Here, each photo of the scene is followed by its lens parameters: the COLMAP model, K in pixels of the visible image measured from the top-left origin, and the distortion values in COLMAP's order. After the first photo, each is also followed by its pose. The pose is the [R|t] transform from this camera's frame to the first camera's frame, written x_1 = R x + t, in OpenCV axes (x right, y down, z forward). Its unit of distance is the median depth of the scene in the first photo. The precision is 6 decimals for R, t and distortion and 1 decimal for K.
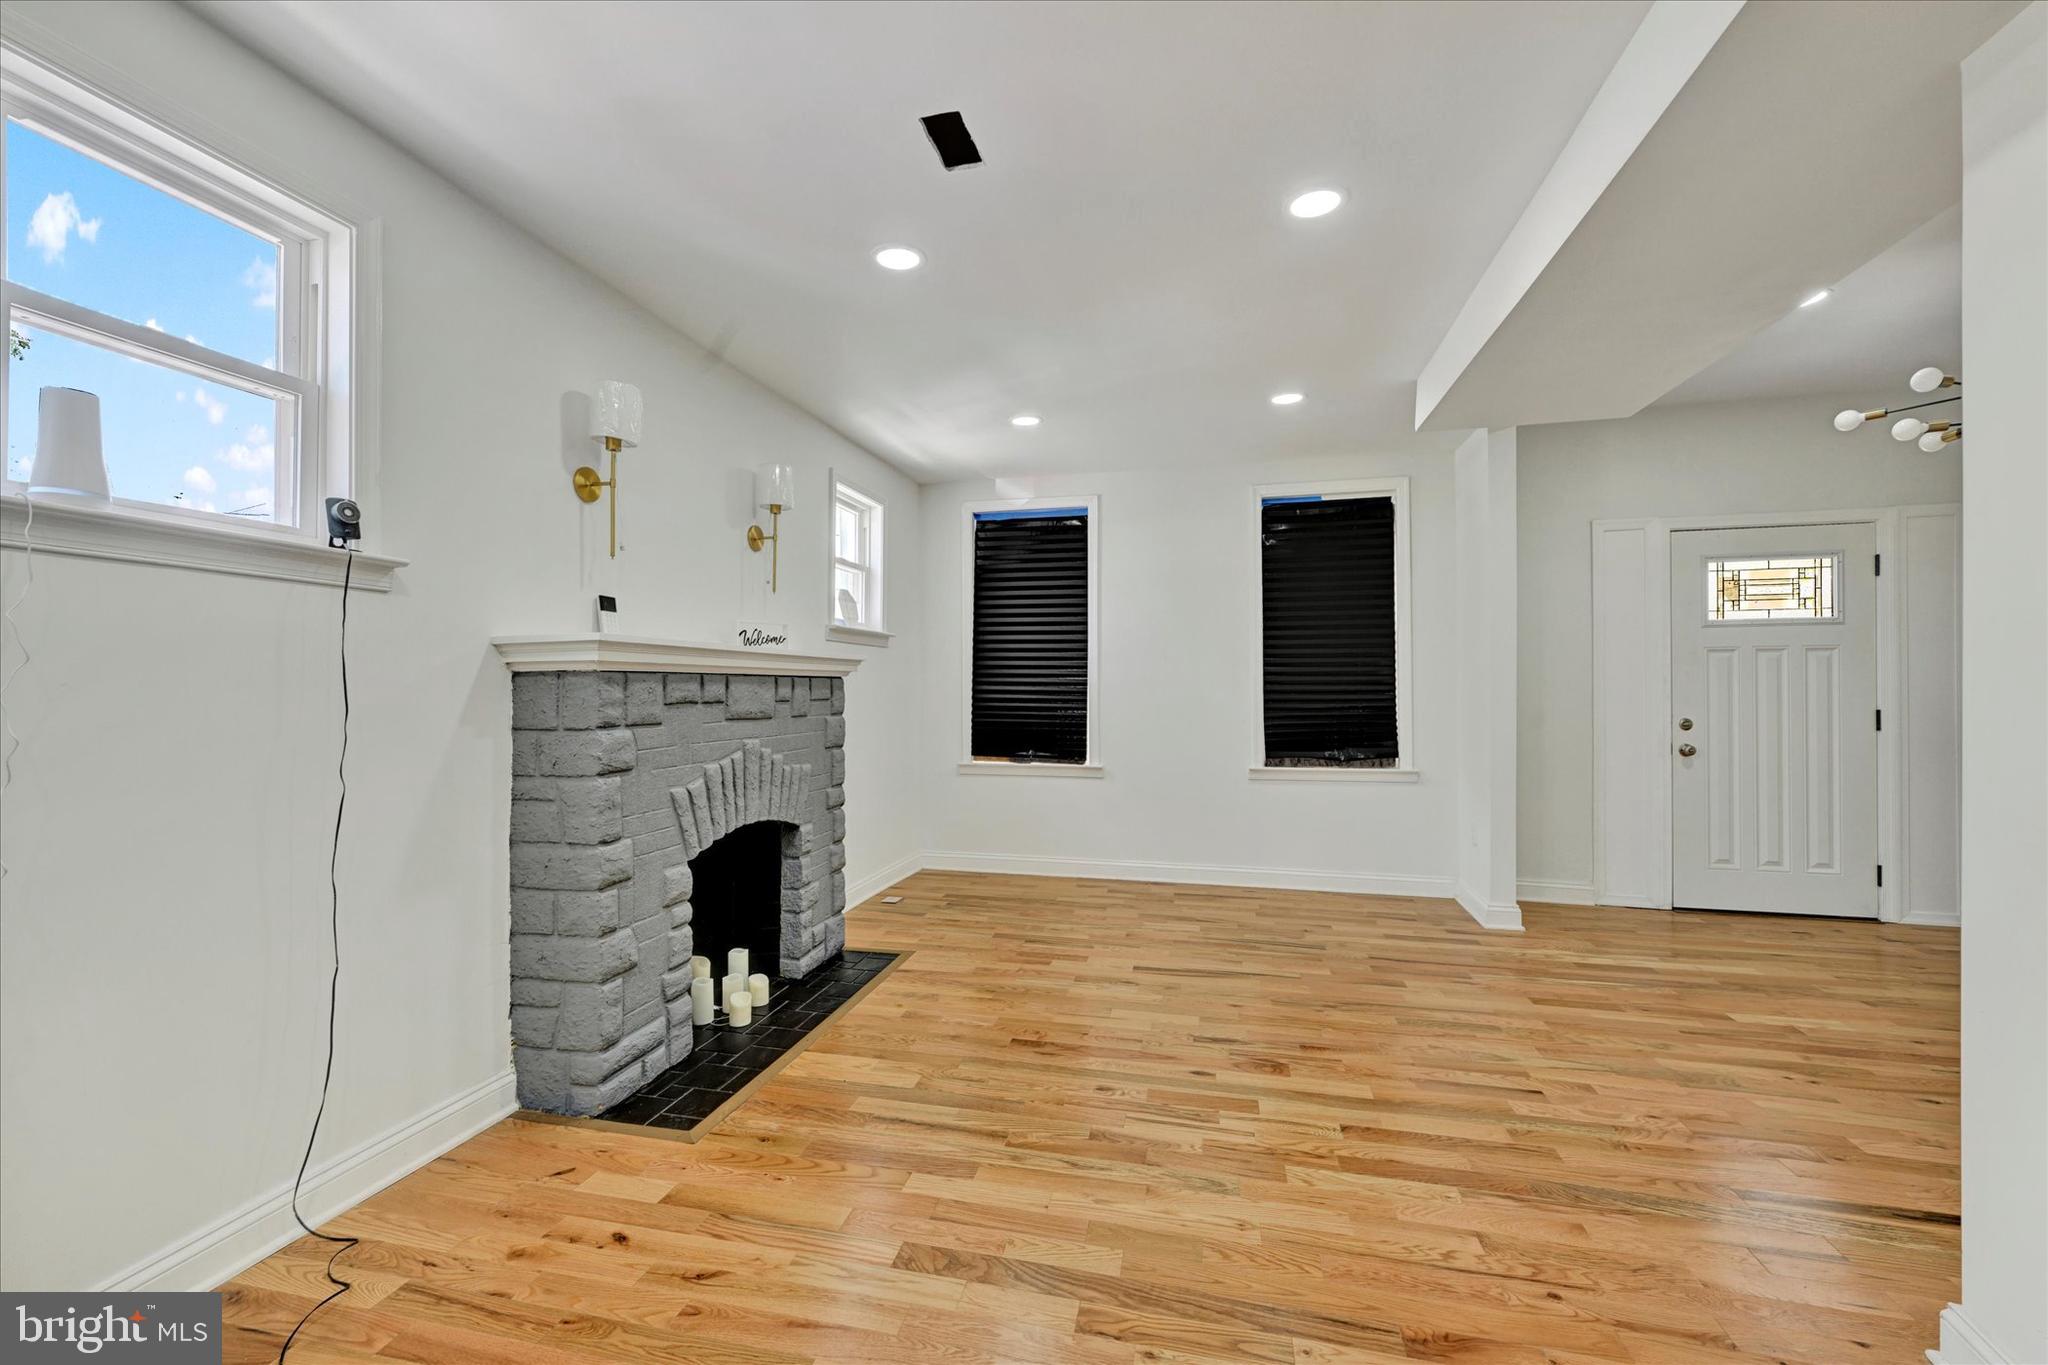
lens RADIAL K [[834.9, 0, 1017.5], [0, 834.9, 686.6], [0, 0, 1]] dist [0.002953, 0.000630]
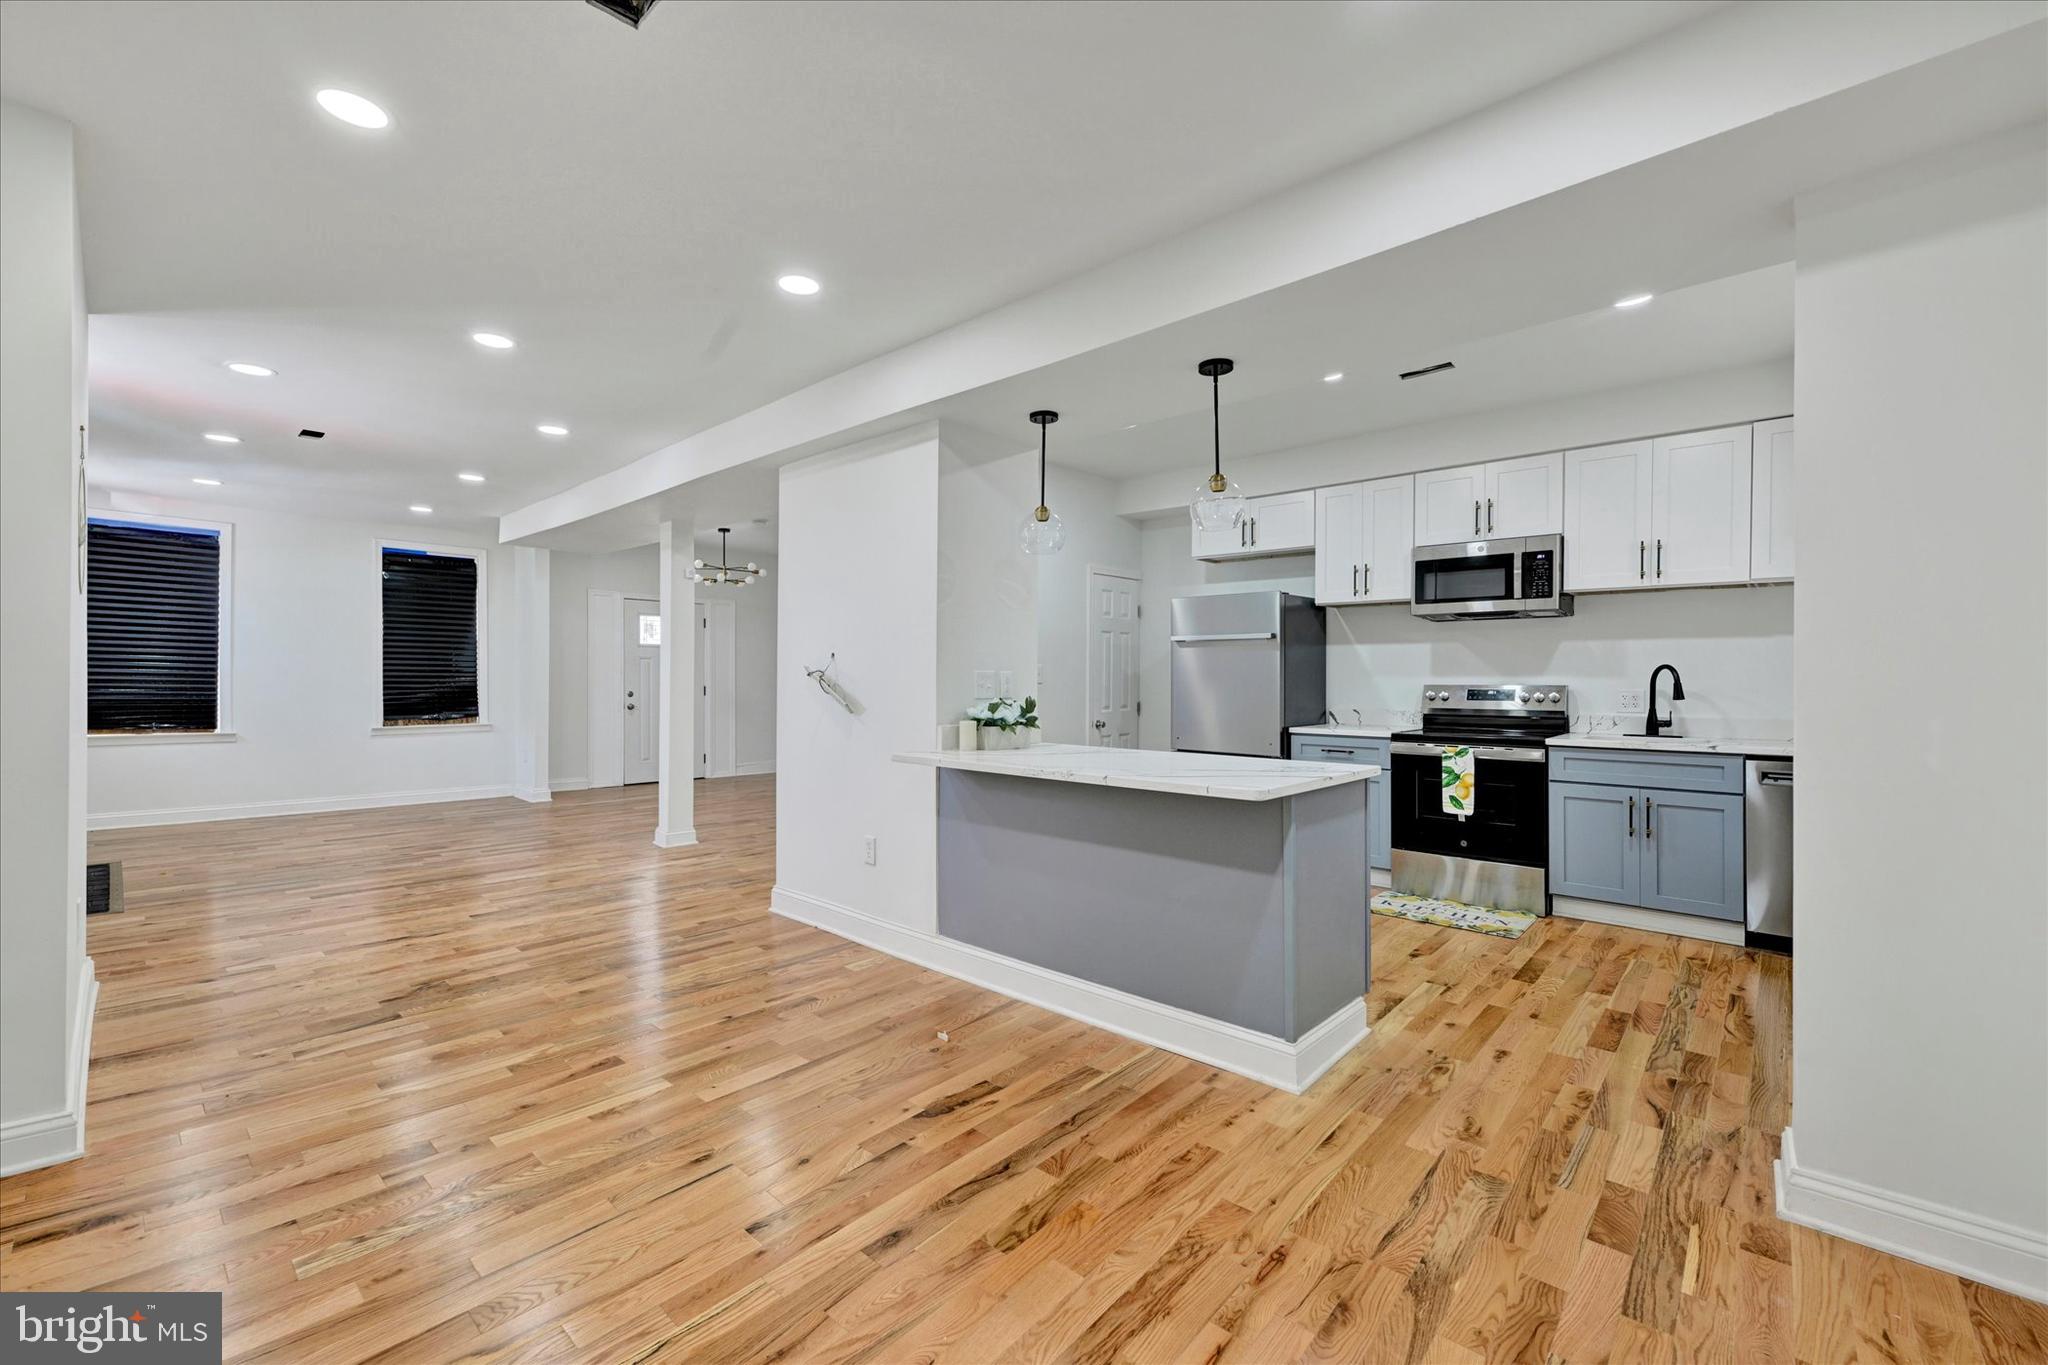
lens RADIAL K [[834.9, 0, 1017.9], [0, 834.9, 678.5], [0, 0, 1]] dist [0.002953, 0.000630]
pose [[0.490811, 0.005492, 0.871249, -0.838319], [-0.008155, 0.999965, -0.001709, 0.005820], [-0.871228, -0.006266, 0.490839, -1.348531]]
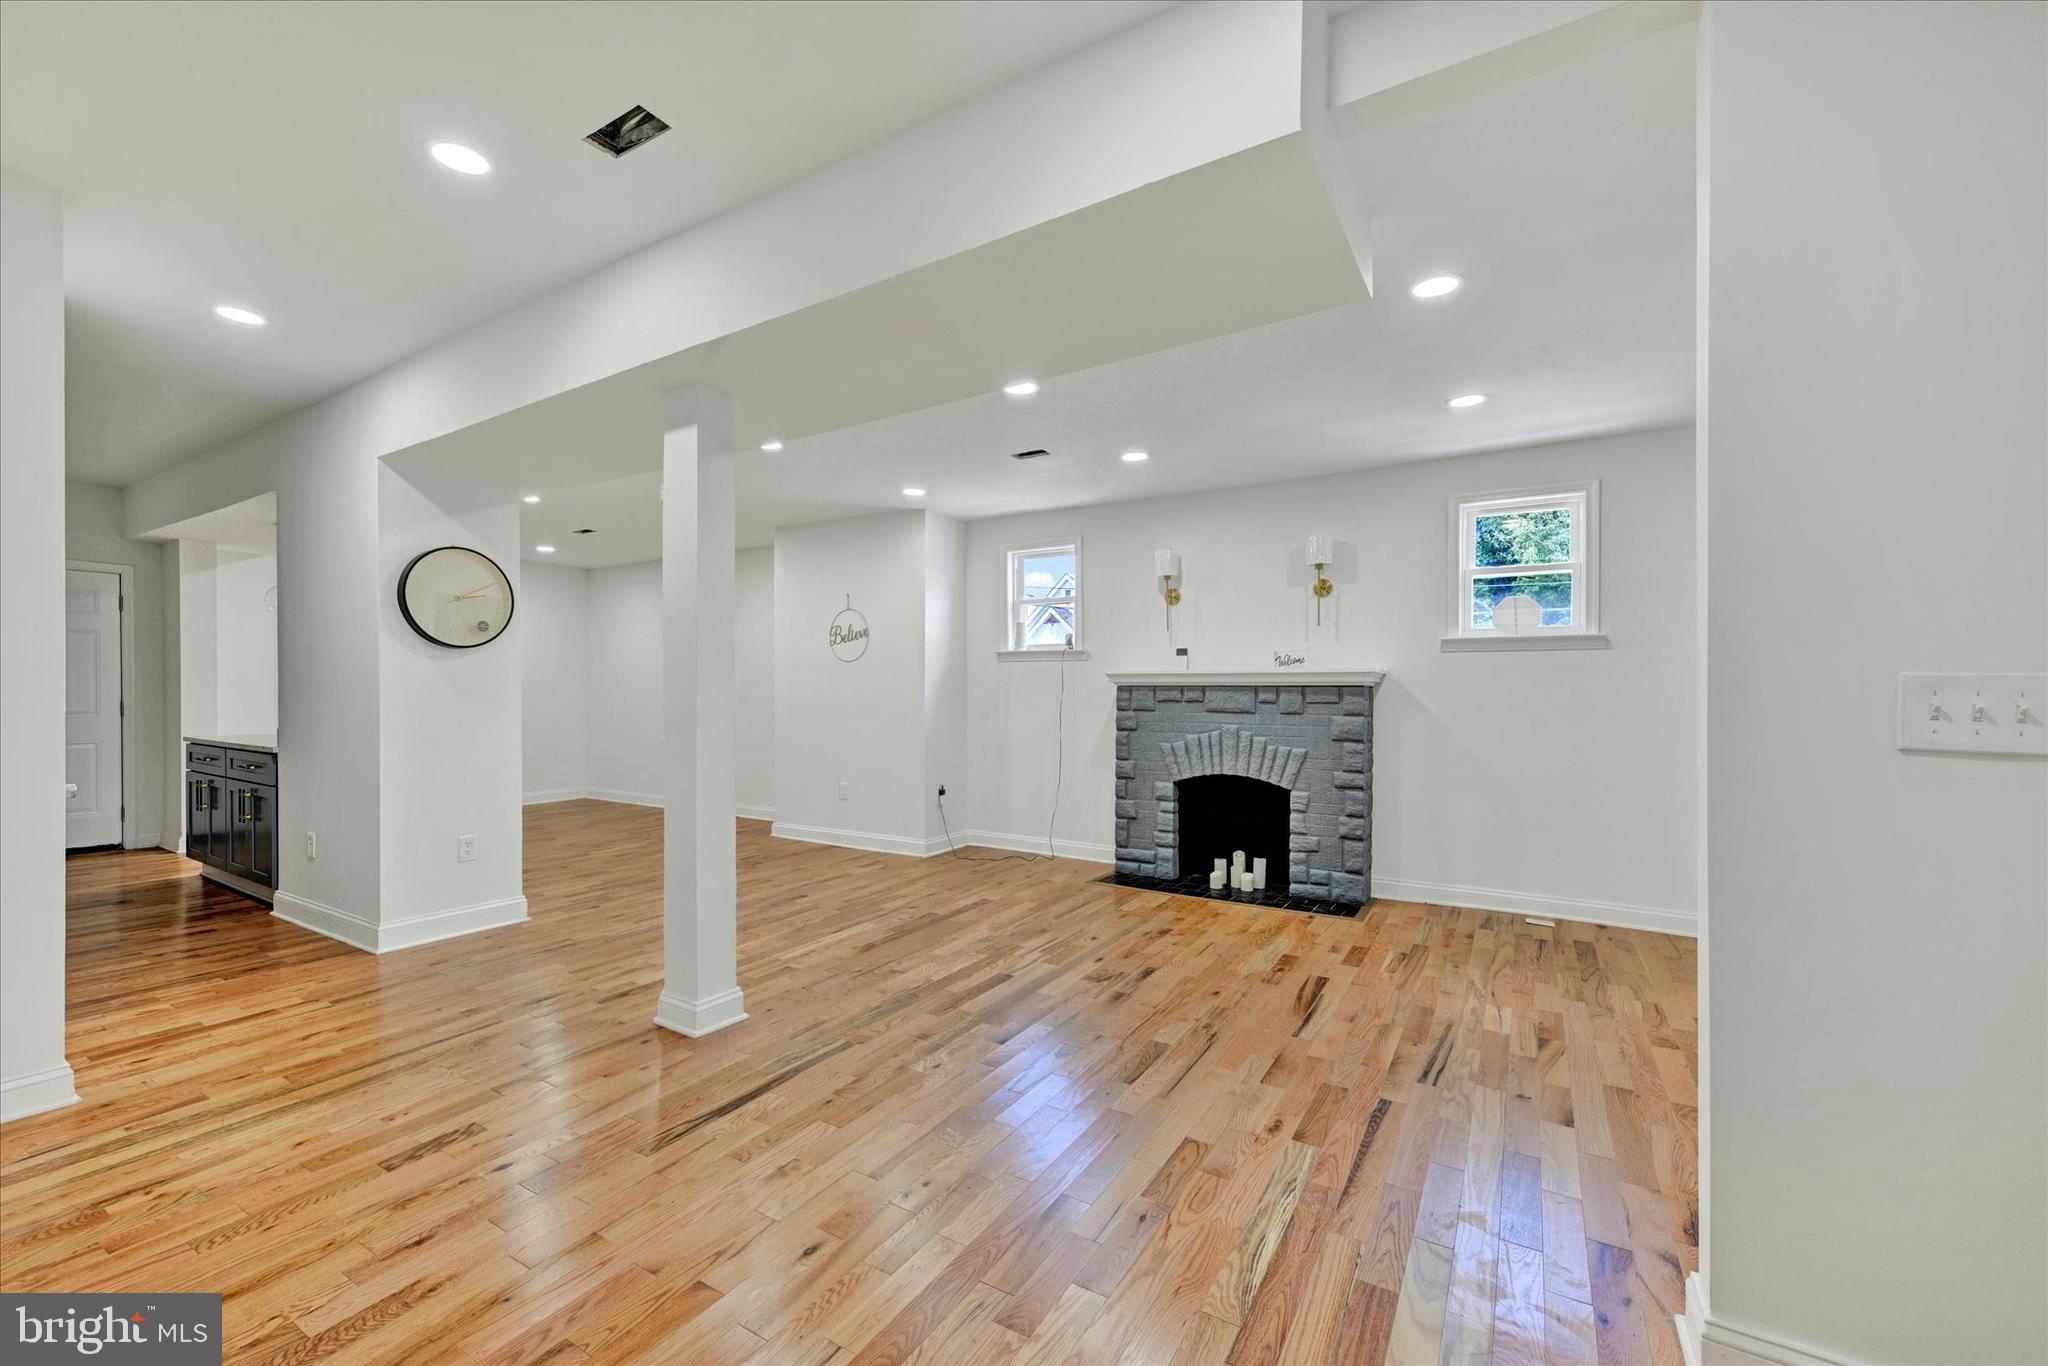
lens RADIAL K [[834.9, 0, 1020.8], [0, 834.9, 698.5], [0, 0, 1]] dist [0.002953, 0.000630]
pose [[-0.318342, 0.008293, -0.947940, 1.432911], [-0.003221, 0.999947, 0.009829, -0.004654], [0.947971, 0.006182, -0.318298, 1.164810]]
